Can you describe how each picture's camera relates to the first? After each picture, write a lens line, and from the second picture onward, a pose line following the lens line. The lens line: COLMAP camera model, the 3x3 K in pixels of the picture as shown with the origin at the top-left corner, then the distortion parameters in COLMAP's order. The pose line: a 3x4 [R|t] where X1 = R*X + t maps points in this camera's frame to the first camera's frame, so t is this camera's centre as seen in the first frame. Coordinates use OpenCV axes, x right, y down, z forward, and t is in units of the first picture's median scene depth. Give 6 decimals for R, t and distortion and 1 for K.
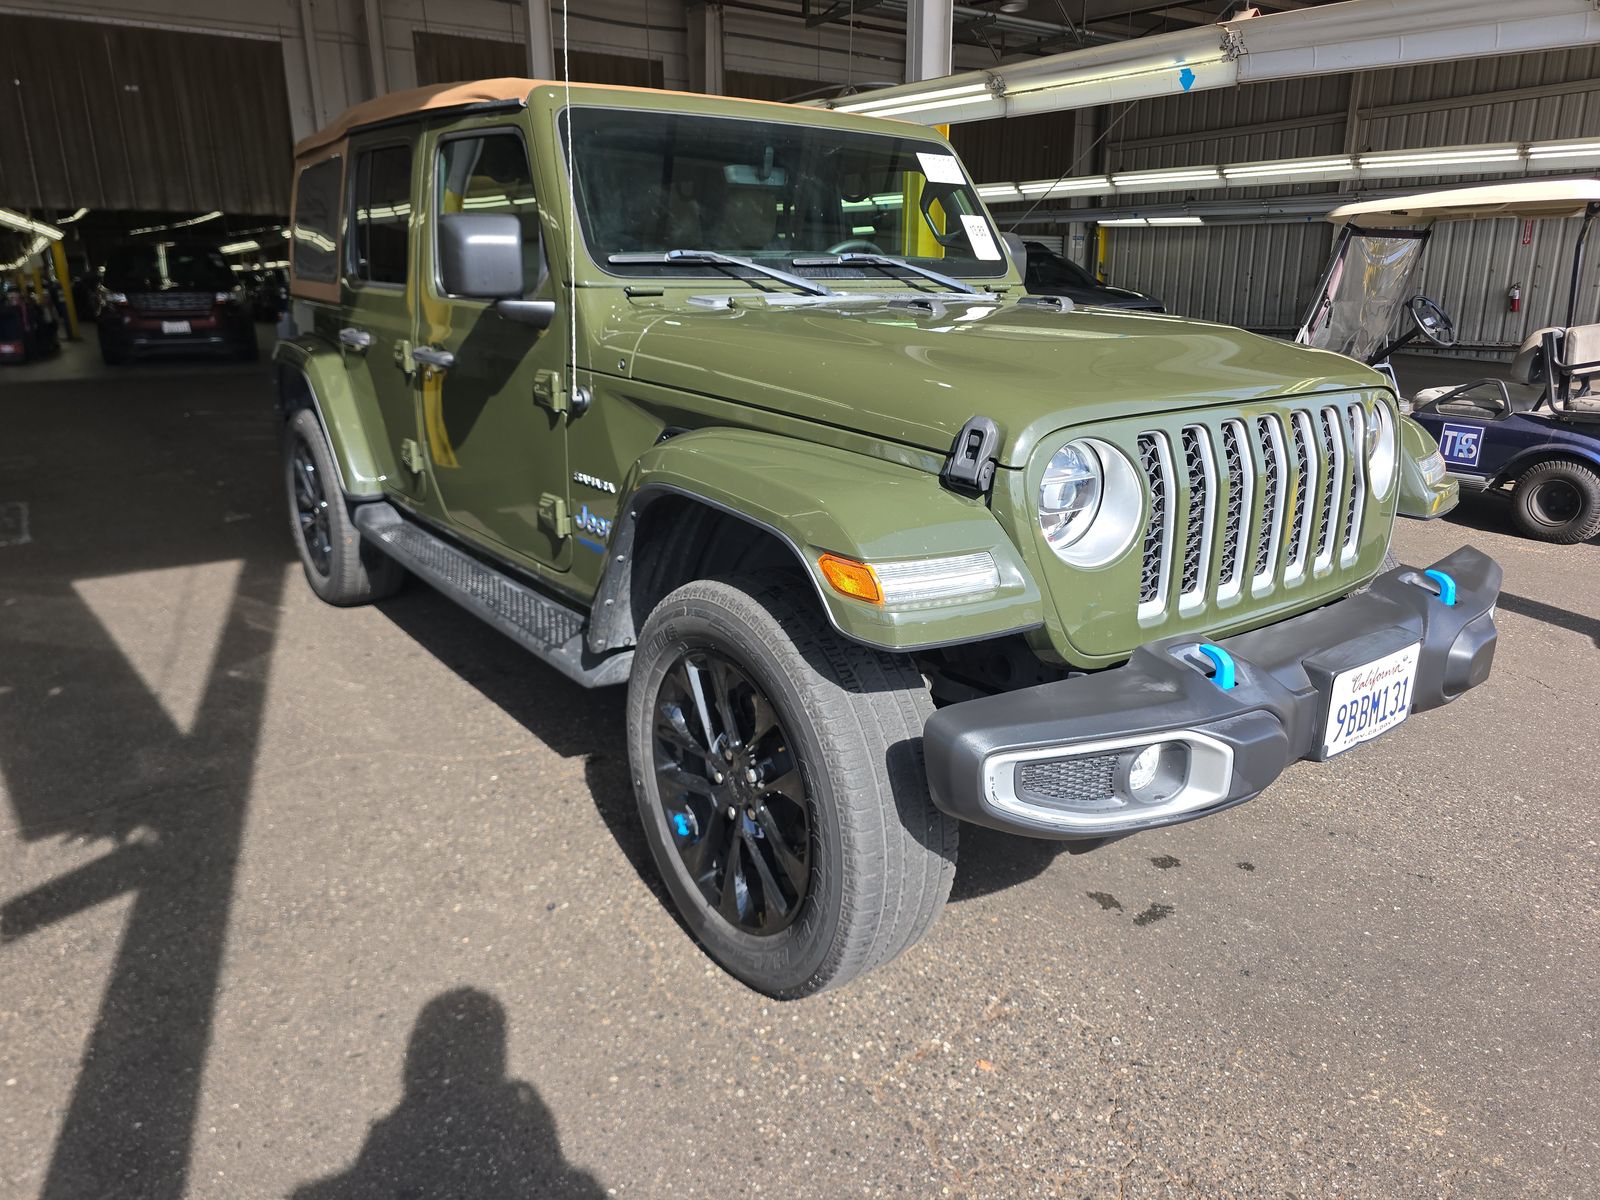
lens RADIAL K [[1099.1, 0, 800.0], [0, 1099.1, 600.0], [0, 0, 1]] dist [-0.000083, -0.000609]
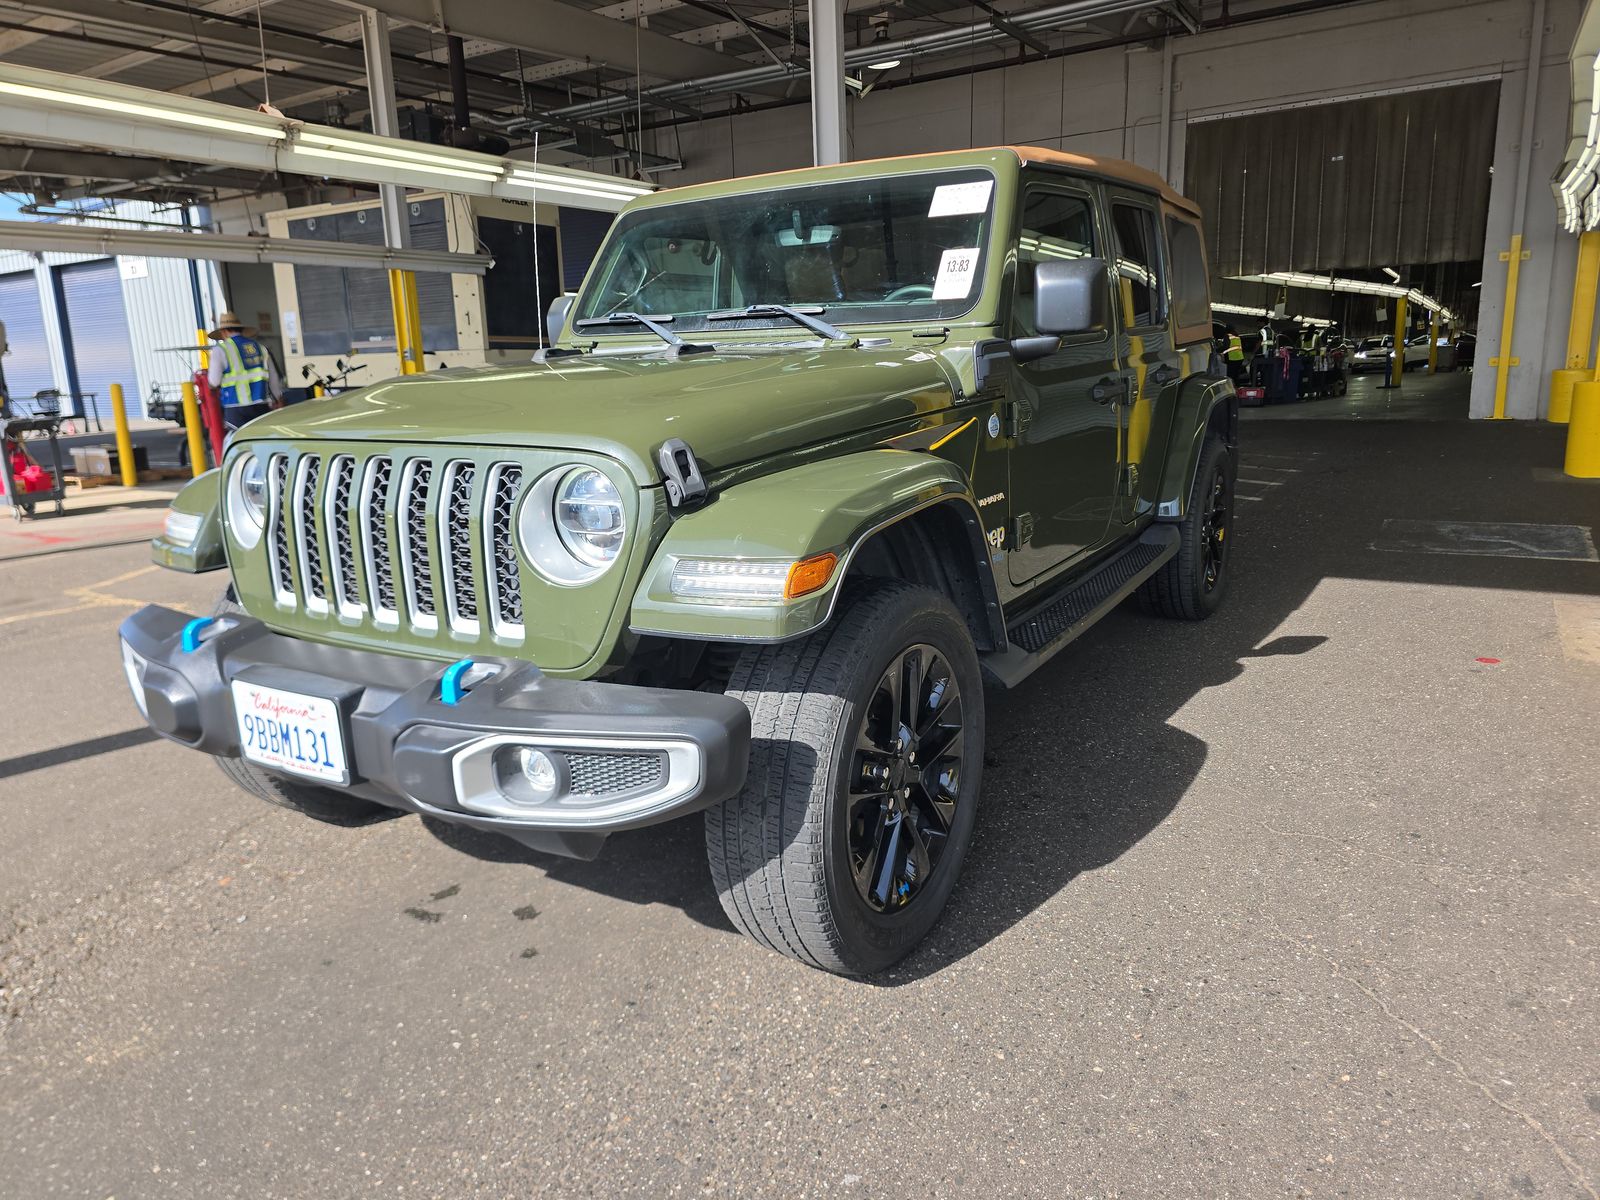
lens RADIAL K [[1082.9, 0, 800.0], [0, 1082.9, 600.0], [0, 0, 1]] dist [0.001174, 0.001868]
pose [[0.377251, 0.194077, -0.905547, 1.042678], [-0.230057, 0.966785, 0.111360, -0.164387], [0.897082, 0.166317, 0.409369, 0.648168]]
